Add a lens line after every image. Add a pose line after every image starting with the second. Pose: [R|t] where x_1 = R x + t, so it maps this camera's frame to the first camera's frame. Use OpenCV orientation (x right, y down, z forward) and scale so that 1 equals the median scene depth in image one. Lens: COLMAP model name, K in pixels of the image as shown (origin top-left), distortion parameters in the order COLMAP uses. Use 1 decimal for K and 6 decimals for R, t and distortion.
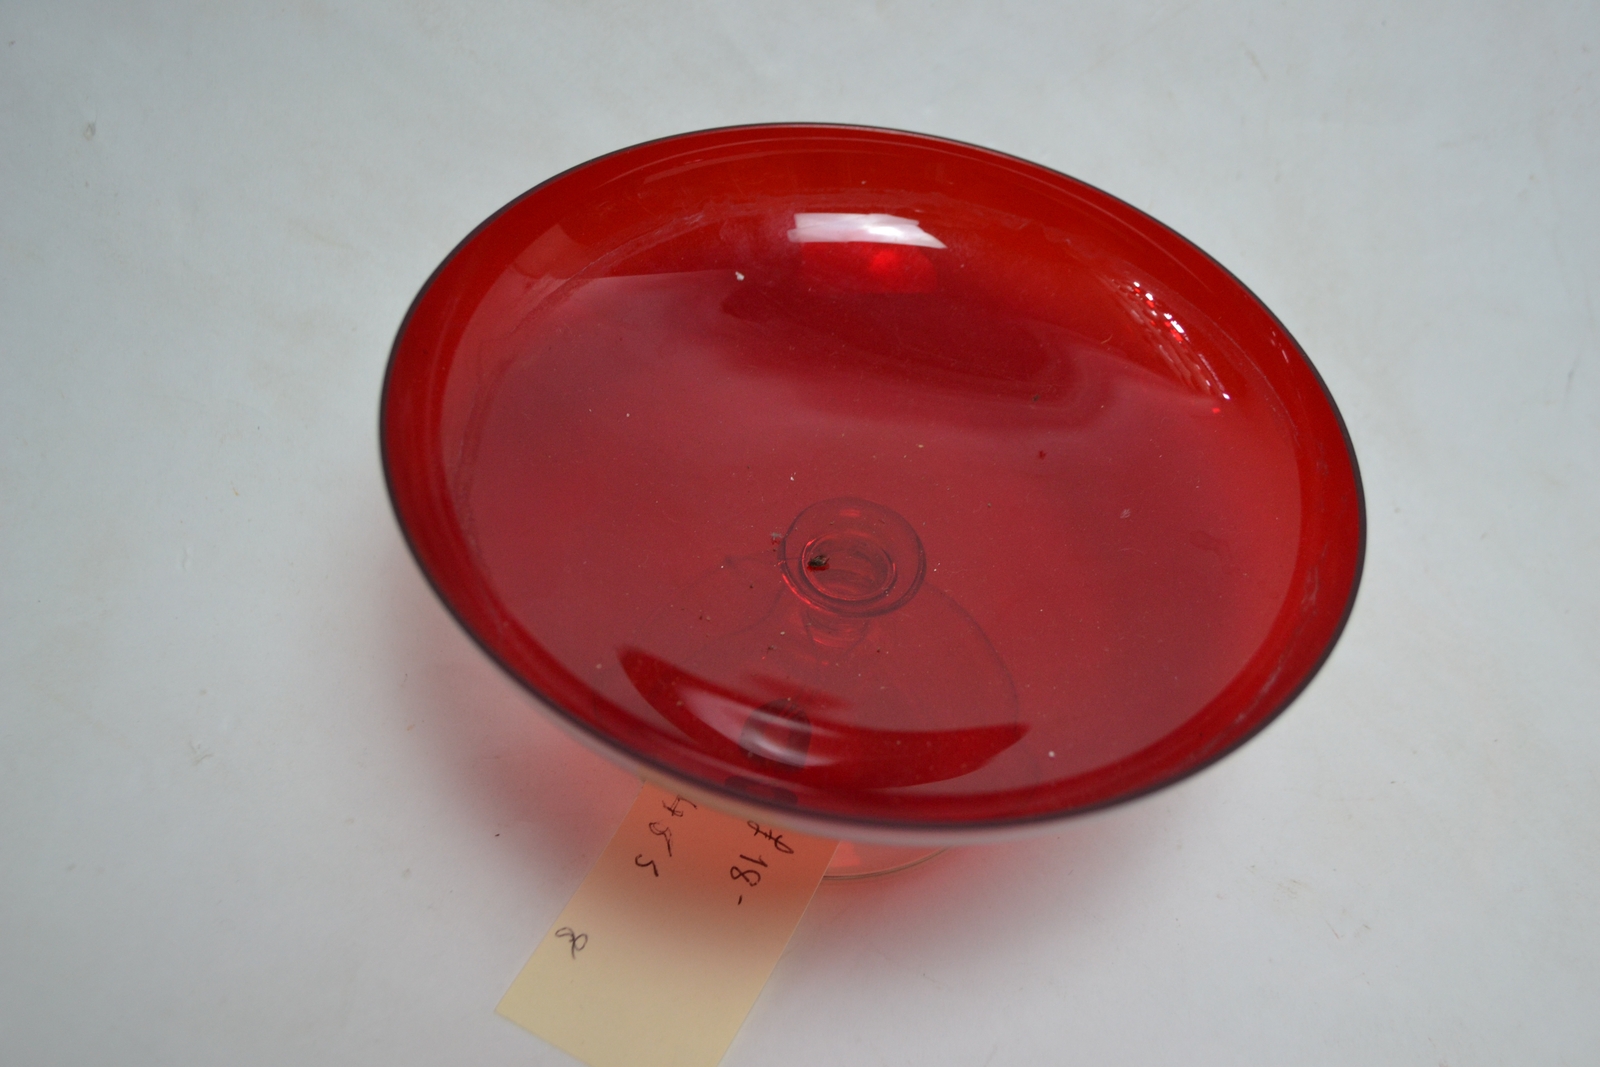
lens RADIAL K [[1627.4, 0, 835.3], [0, 1627.4, 596.8], [0, 0, 1]] dist [0.126001, -0.009143]
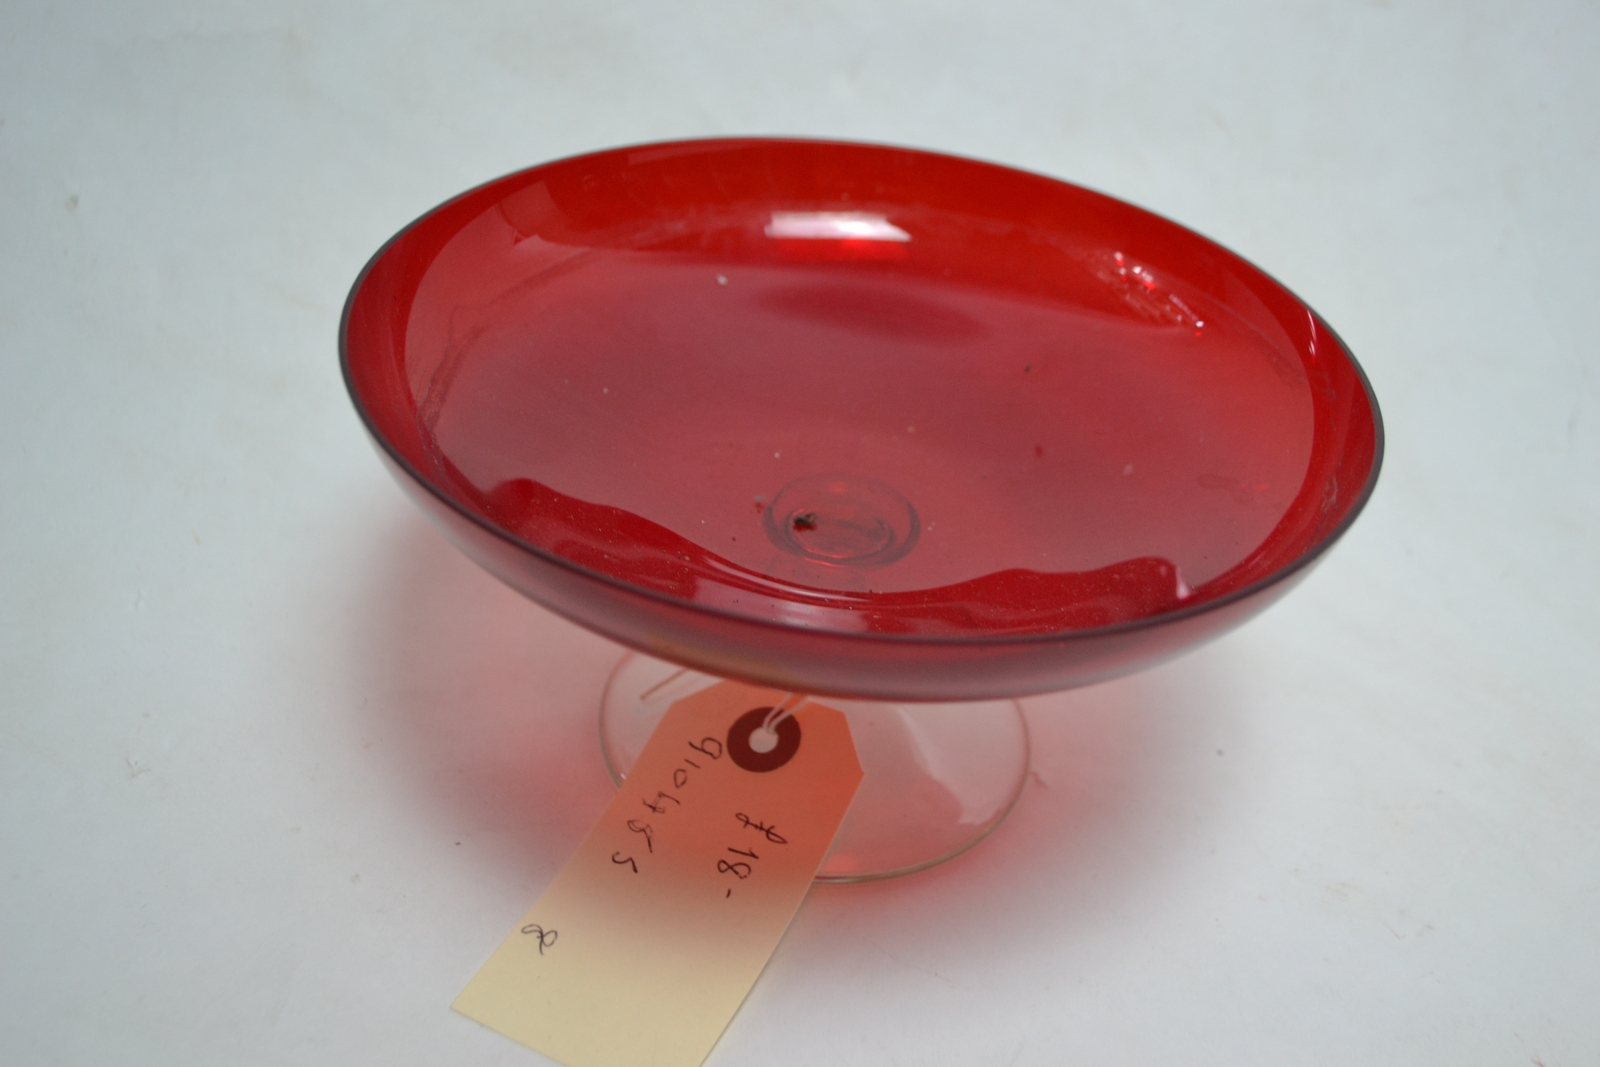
lens RADIAL K [[1627.4, 0, 835.3], [0, 1627.4, 596.8], [0, 0, 1]] dist [0.126001, -0.009143]
pose [[0.999578, -0.028793, 0.003956, 0.001477], [0.028938, 0.973321, -0.227616, 0.231068], [0.002704, 0.227634, 0.973743, 0.088296]]
